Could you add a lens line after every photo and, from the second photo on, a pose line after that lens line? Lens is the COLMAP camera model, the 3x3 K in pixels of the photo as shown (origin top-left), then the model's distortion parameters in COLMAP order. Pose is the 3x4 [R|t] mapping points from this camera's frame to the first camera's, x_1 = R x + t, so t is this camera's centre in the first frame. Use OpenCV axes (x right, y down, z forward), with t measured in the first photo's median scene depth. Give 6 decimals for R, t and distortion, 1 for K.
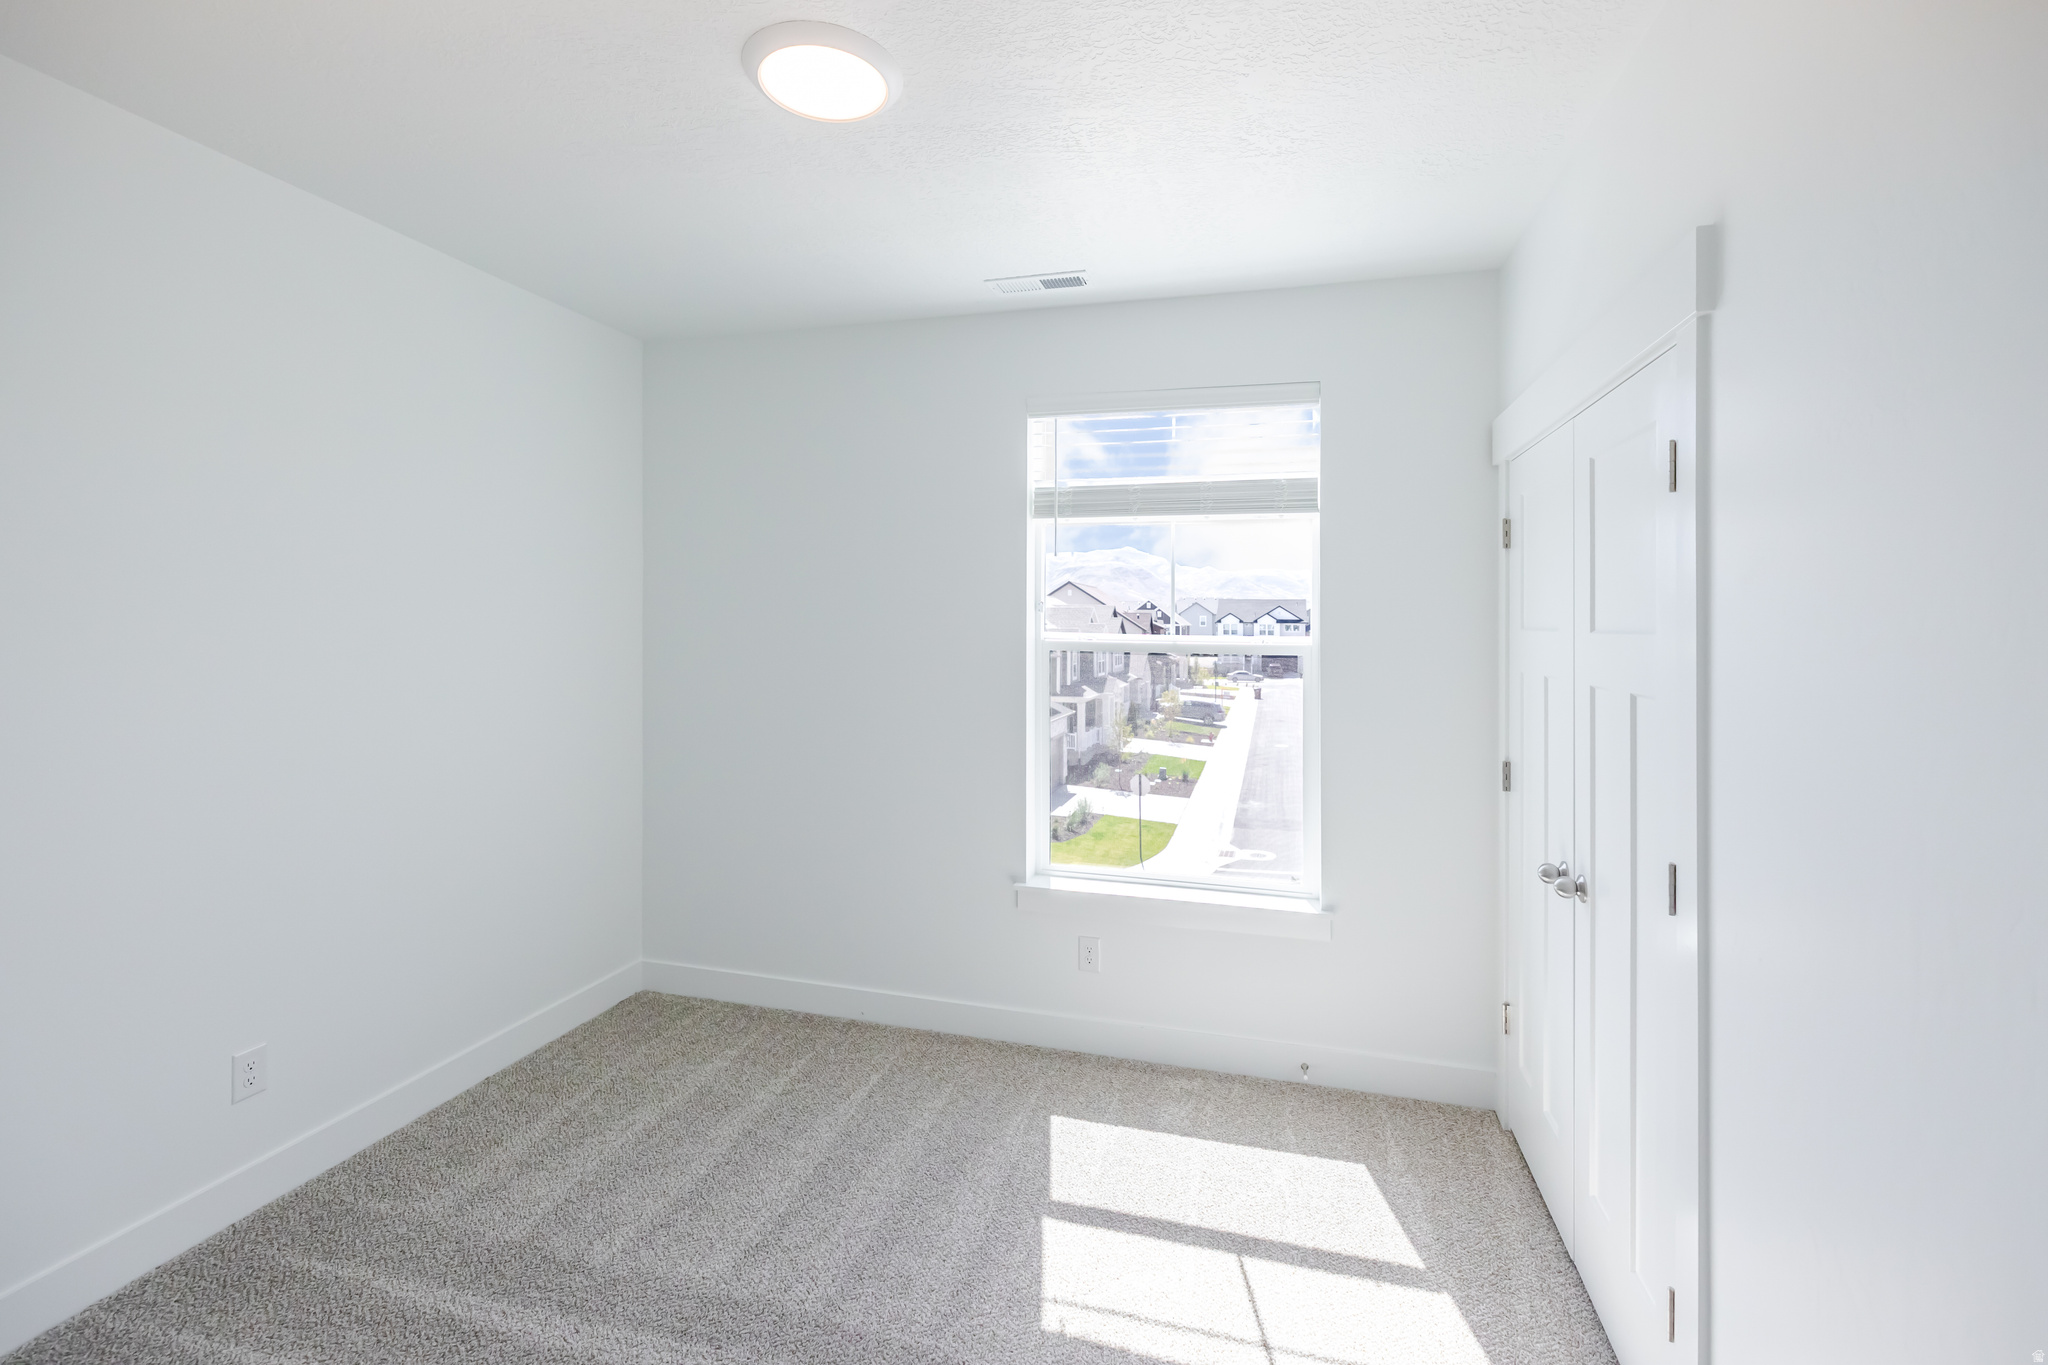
lens RADIAL K [[877.3, 0, 1027.0], [0, 877.3, 673.3], [0, 0, 1]] dist [-0.000059, -0.000002]
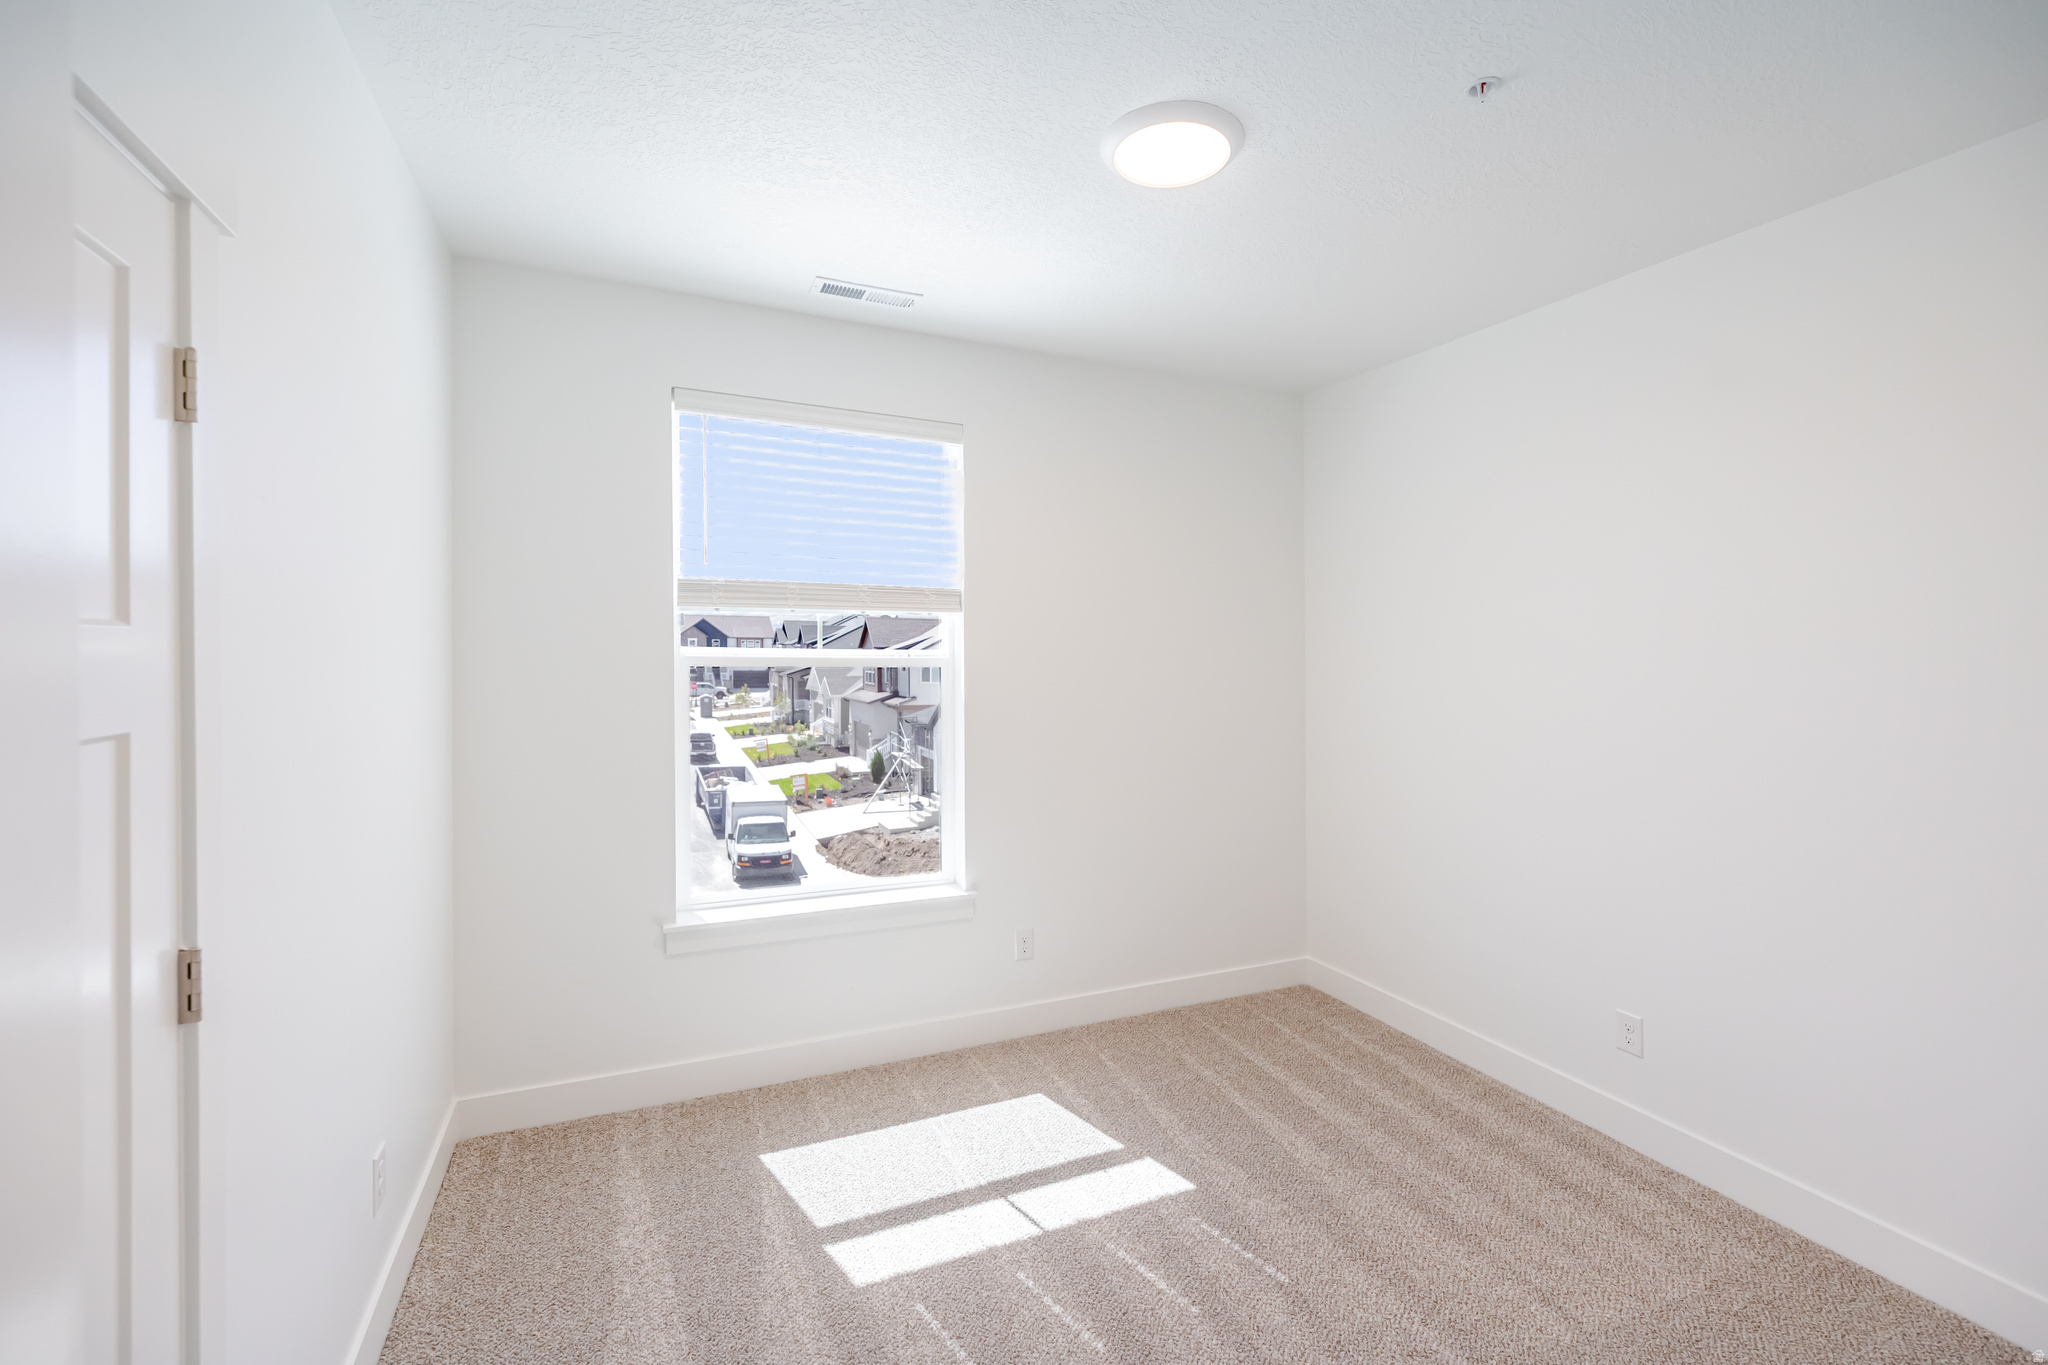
lens RADIAL K [[873.4, 0, 1018.6], [0, 873.4, 691.1], [0, 0, 1]] dist [-0.000977, -0.000045]
pose [[0.740539, -0.015551, 0.671833, -0.444091], [0.010692, 0.999878, 0.011358, -0.006441], [-0.671928, -0.001228, 0.740615, 0.132282]]
